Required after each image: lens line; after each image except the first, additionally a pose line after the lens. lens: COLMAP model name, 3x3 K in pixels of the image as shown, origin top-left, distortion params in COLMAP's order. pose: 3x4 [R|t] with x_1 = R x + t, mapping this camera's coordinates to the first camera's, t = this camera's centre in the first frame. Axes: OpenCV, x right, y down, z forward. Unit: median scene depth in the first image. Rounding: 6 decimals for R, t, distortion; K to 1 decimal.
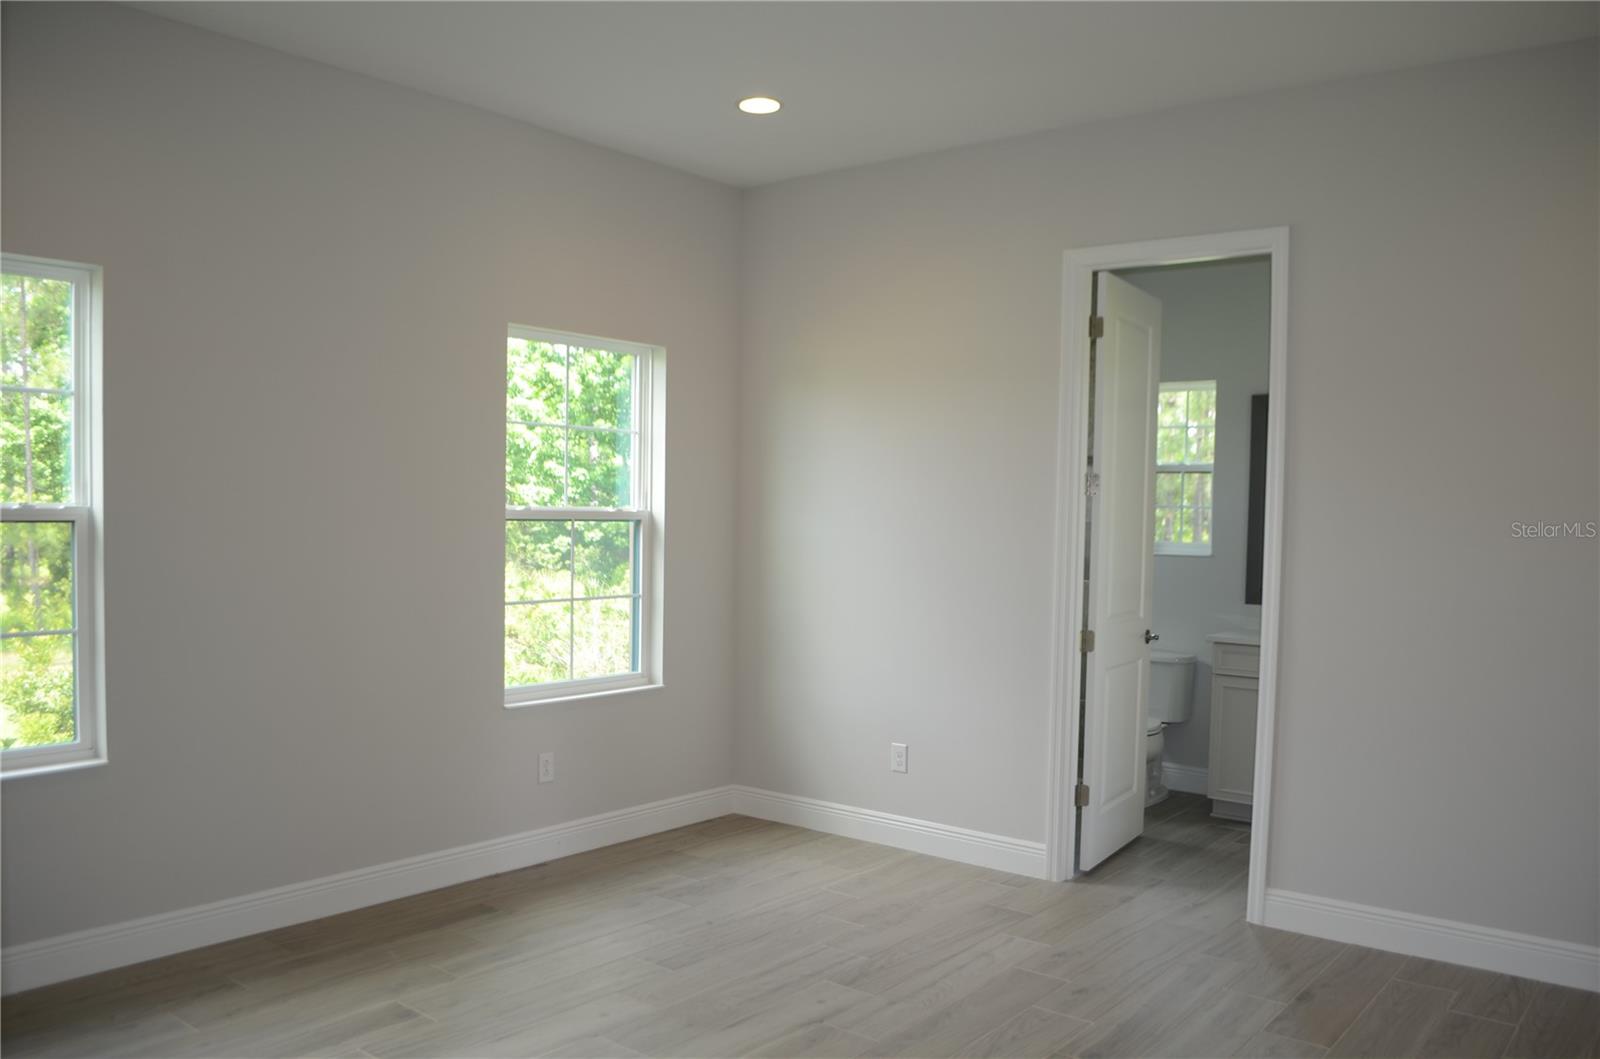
lens RADIAL K [[1267.9, 0, 805.6], [0, 1267.9, 539.9], [0, 0, 1]] dist [-0.081524, 0.005701]
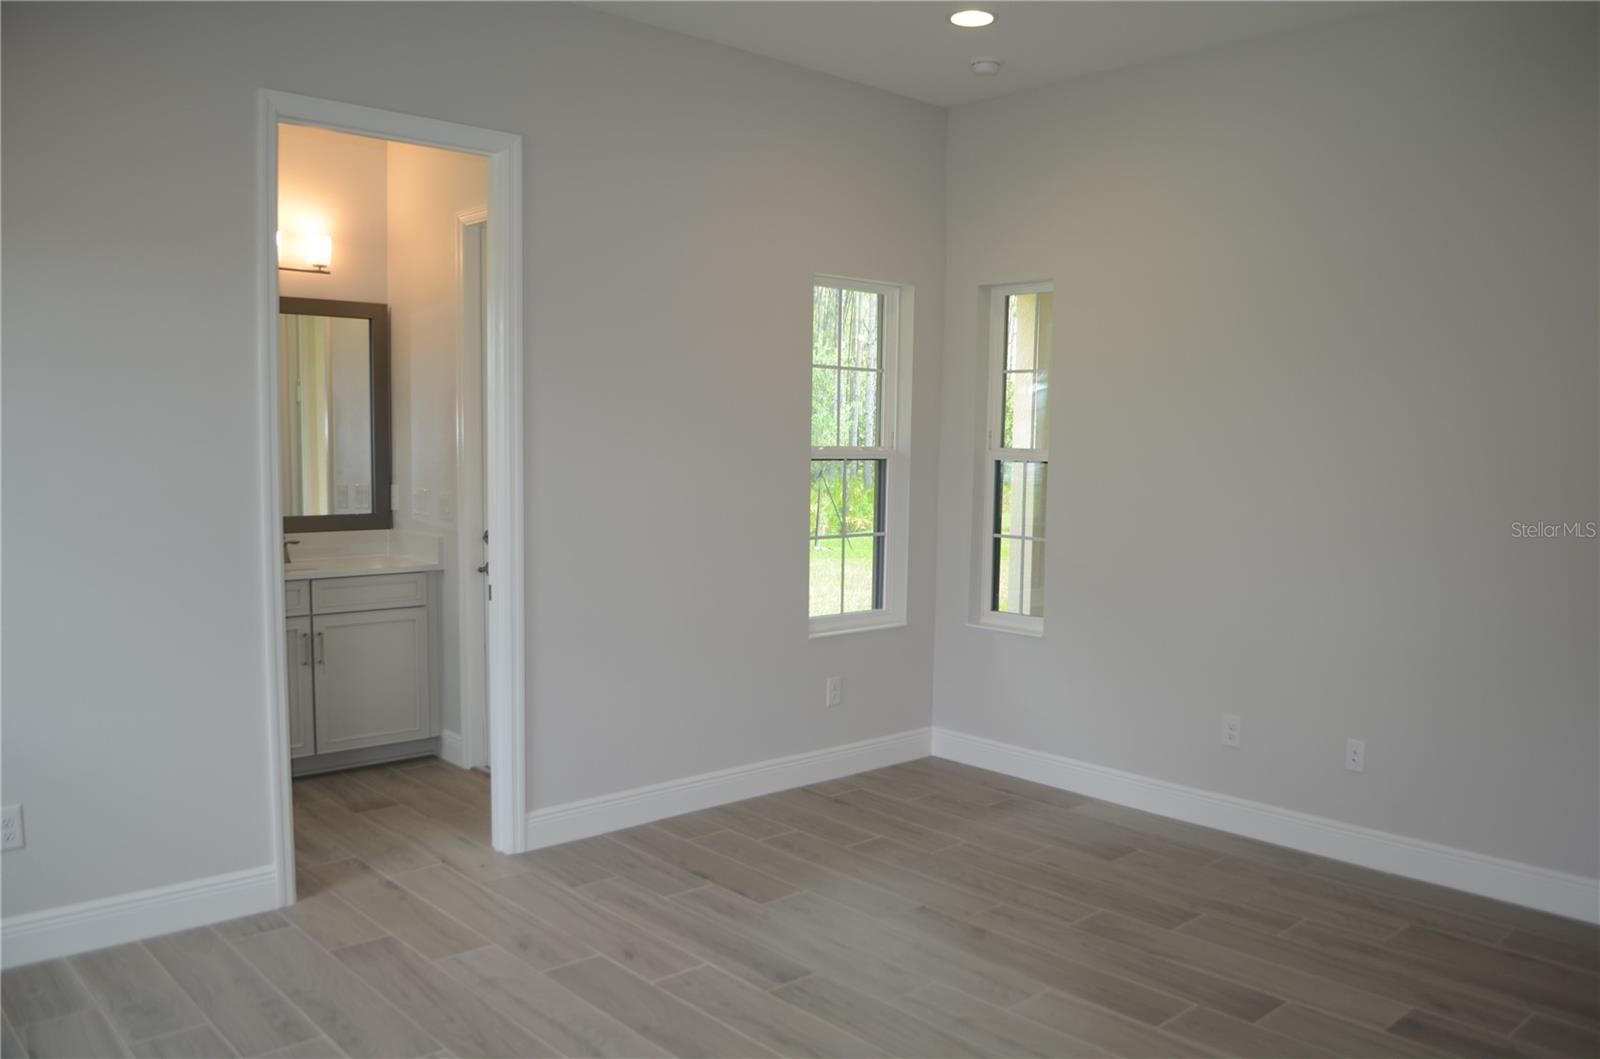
lens RADIAL K [[1267.9, 0, 804.6], [0, 1267.9, 528.4], [0, 0, 1]] dist [-0.081524, 0.005701]
pose [[0.148941, -0.090203, 0.984723, -0.491921], [0.018252, 0.995912, 0.088468, -0.027477], [-0.988678, 0.004796, 0.149978, 0.548006]]
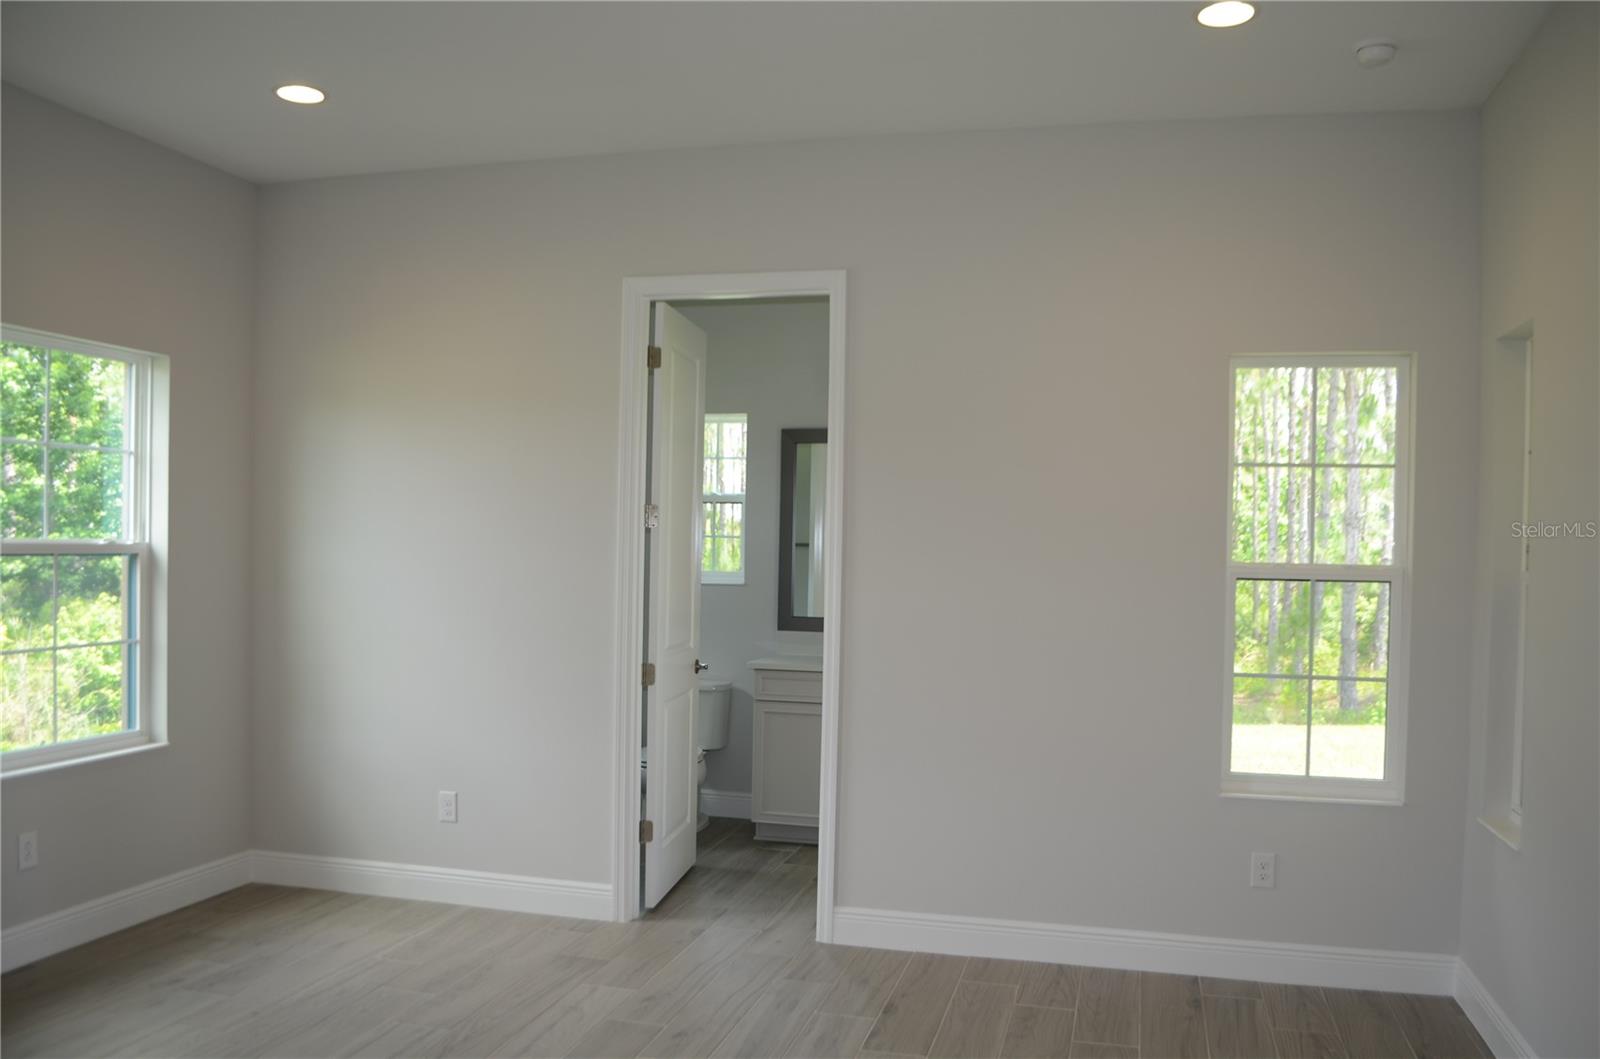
lens RADIAL K [[1267.9, 0, 820.1], [0, 1267.9, 536.9], [0, 0, 1]] dist [-0.081524, 0.005701]
pose [[0.909990, -0.001437, 0.414627, -0.064035], [0.010975, 0.999727, -0.020623, -0.005071], [-0.414484, 0.023318, 0.909758, 0.041693]]
